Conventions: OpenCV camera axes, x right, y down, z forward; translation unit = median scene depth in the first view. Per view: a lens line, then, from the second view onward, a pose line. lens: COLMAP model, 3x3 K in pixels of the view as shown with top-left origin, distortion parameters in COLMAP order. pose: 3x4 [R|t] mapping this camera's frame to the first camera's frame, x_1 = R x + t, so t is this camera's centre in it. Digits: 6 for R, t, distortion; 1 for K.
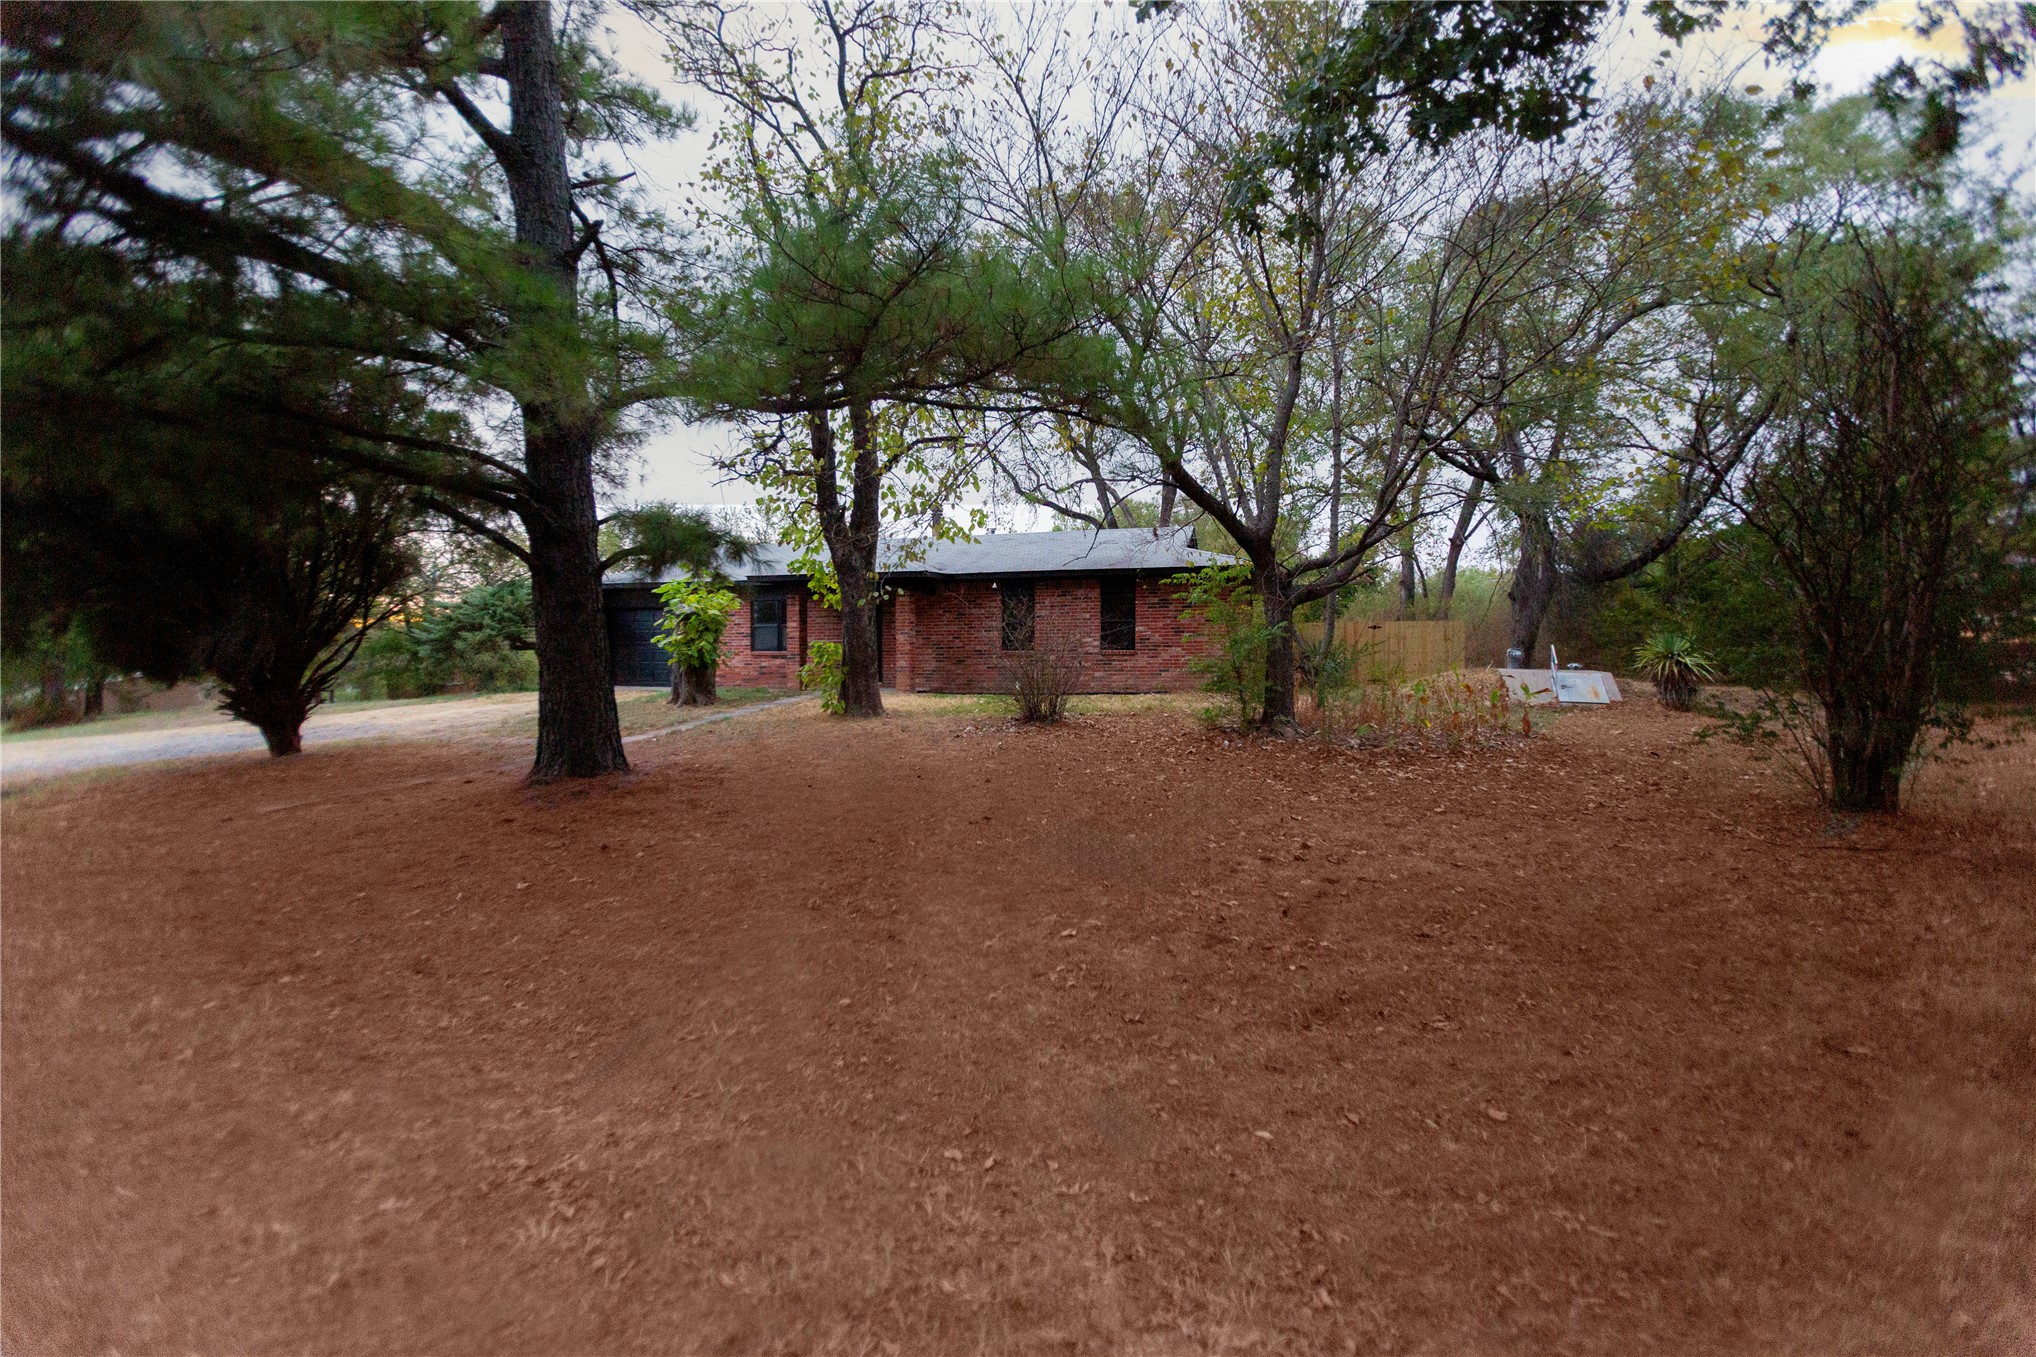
lens RADIAL K [[952.9, 0, 1018.0], [0, 952.9, 678.5], [0, 0, 1]] dist [-0.000446, 0.000130]
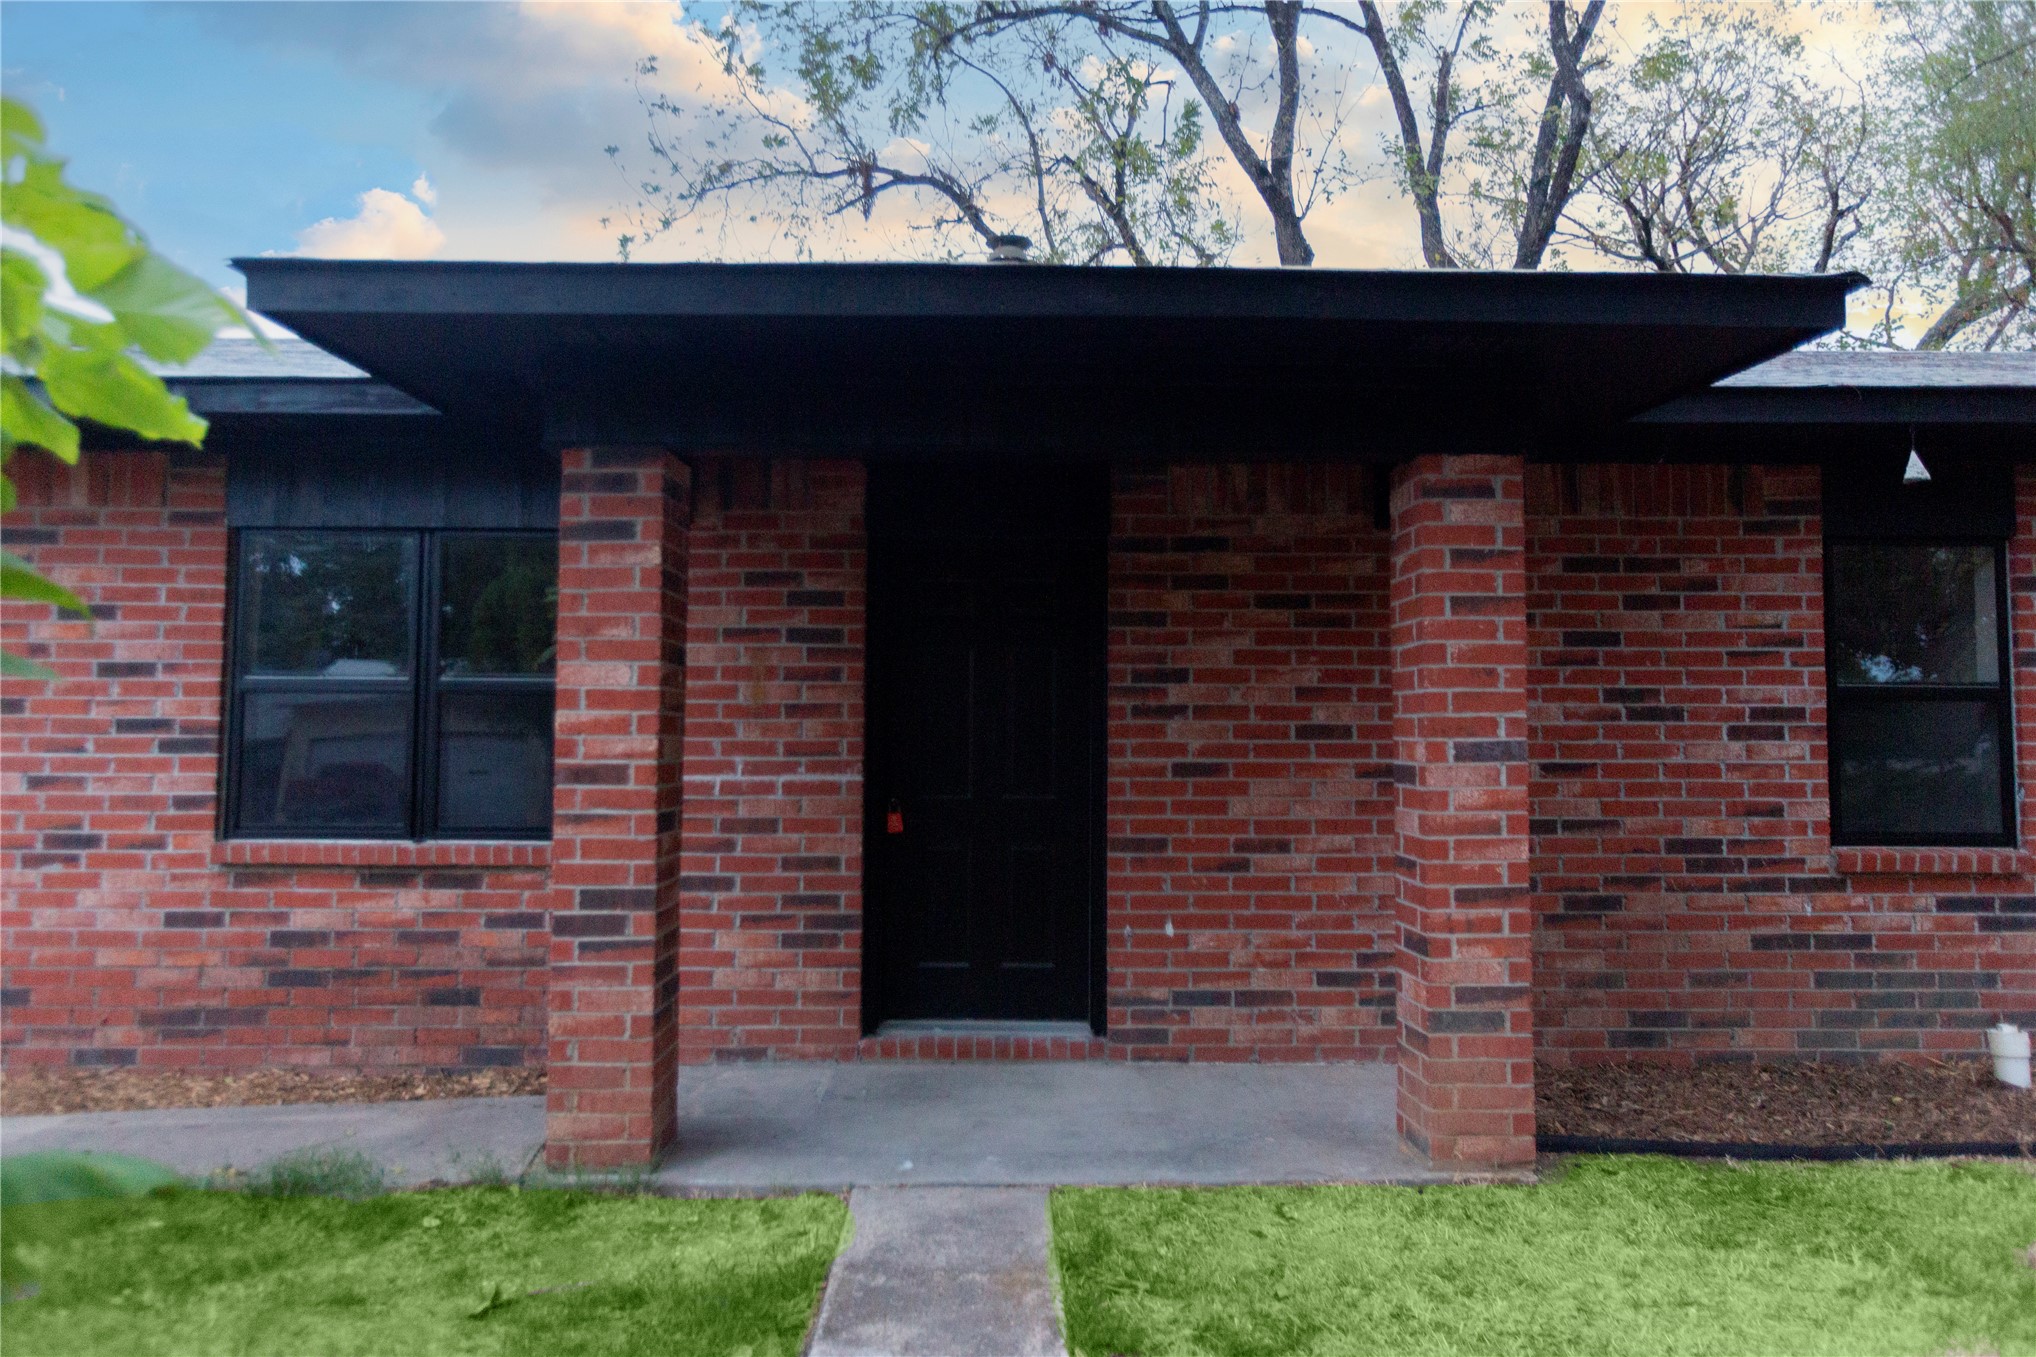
lens RADIAL K [[1390.0, 0, 1018.0], [0, 1390.0, 678.5], [0, 0, 1]] dist [0.007709, 0.002783]
pose [[0.951759, 0.022263, 0.306037, -0.242394], [0.000001, 0.997364, -0.072558, -0.041640], [-0.306846, 0.069058, 0.949251, 0.792415]]
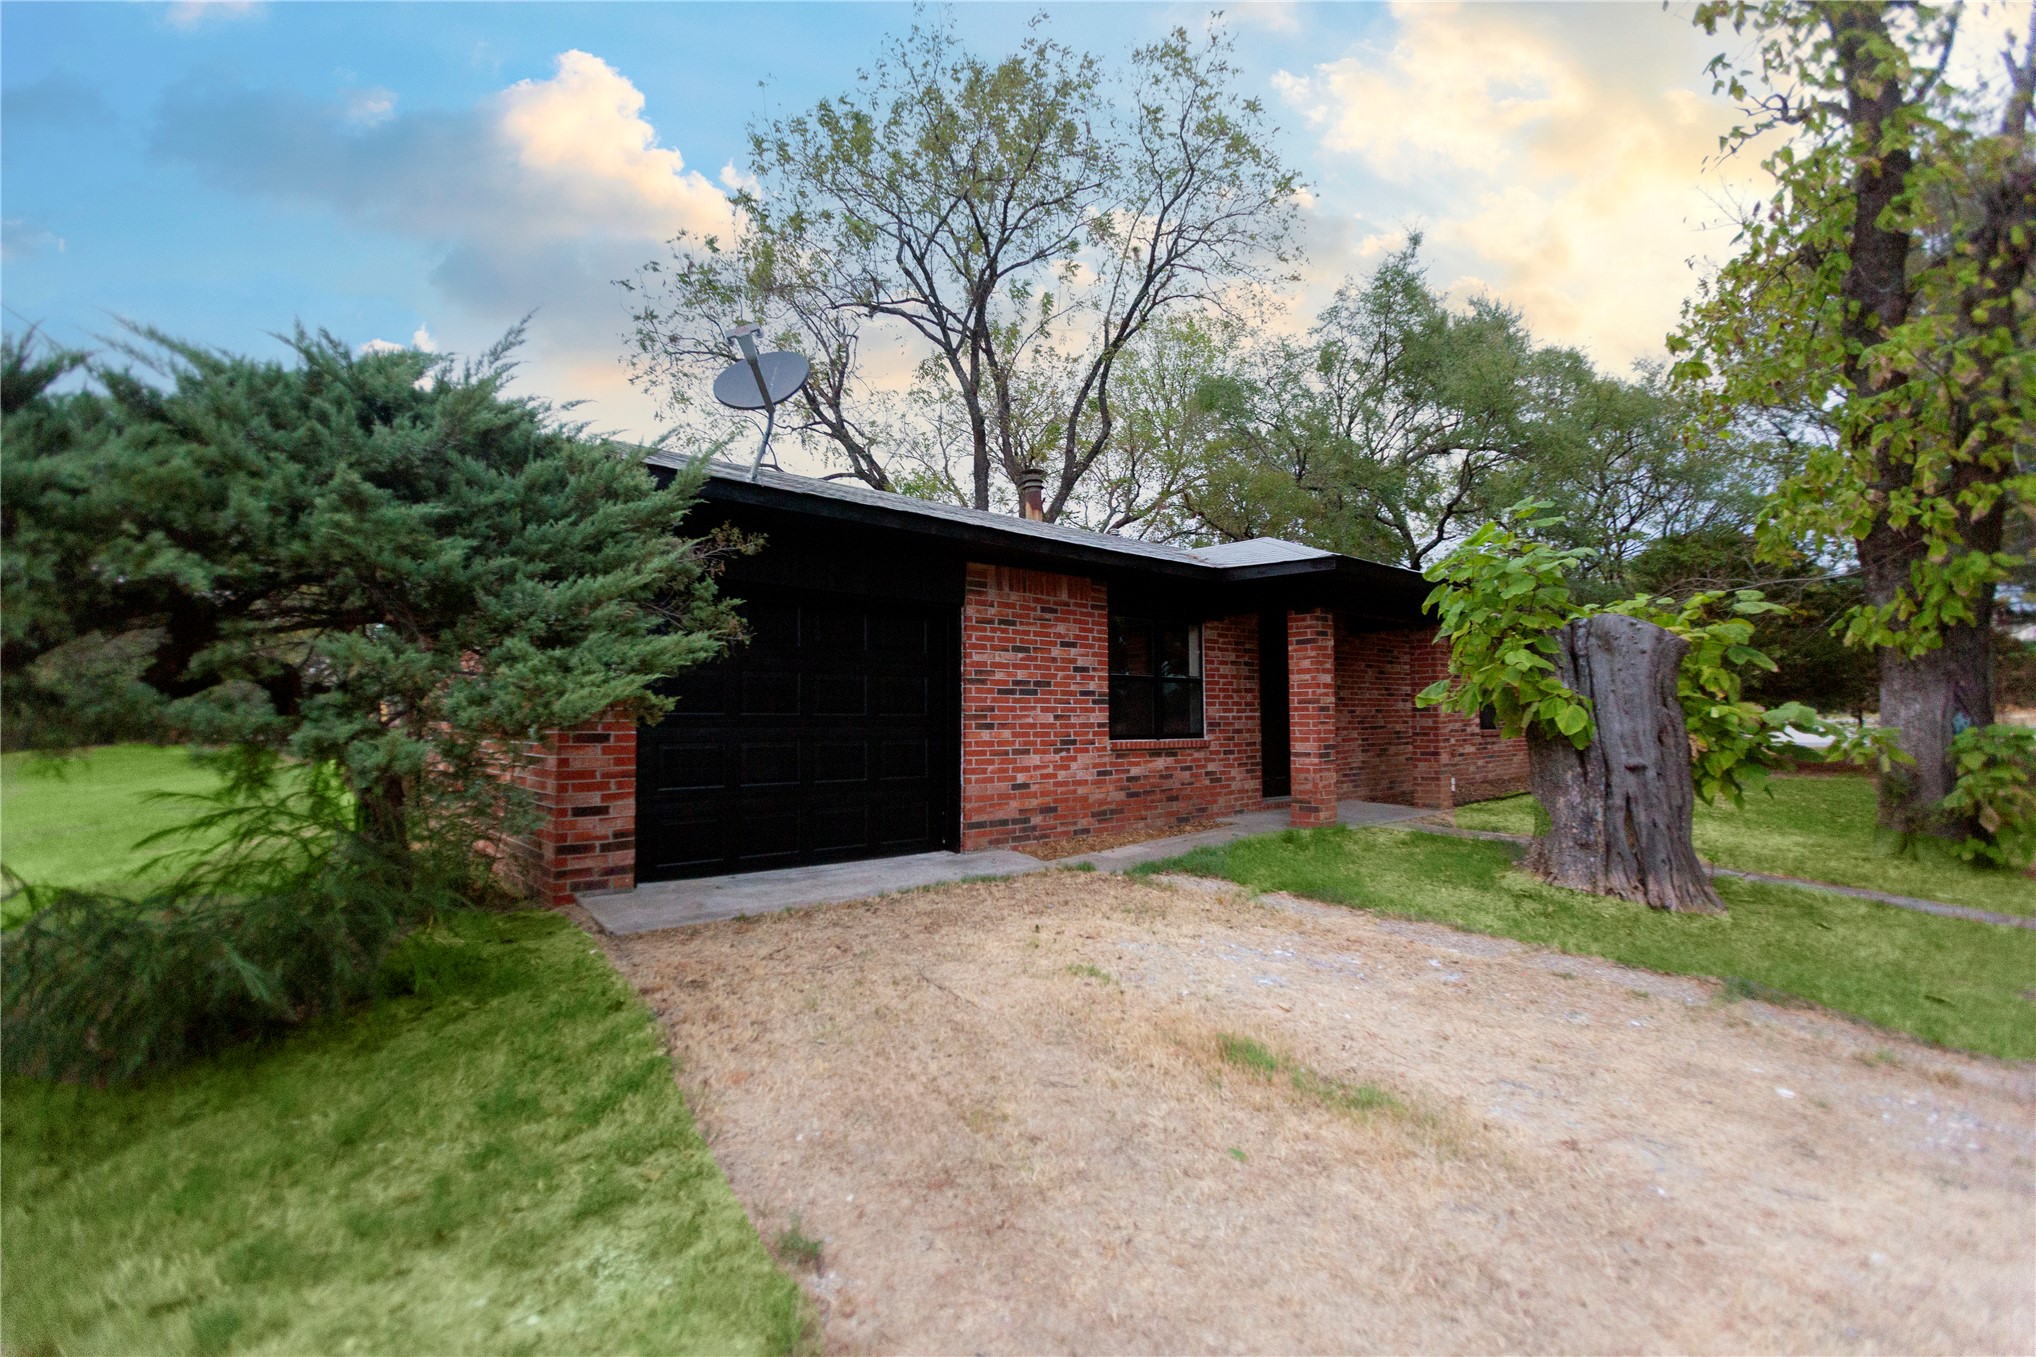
lens RADIAL K [[952.9, 0, 1018.0], [0, 952.9, 678.5], [0, 0, 1]] dist [-0.000446, 0.000130]
pose [[0.498138, 0.038074, 0.866261, -0.695296], [0.021333, 0.998195, -0.056140, -0.035218], [-0.866835, 0.046445, 0.496427, 0.904638]]
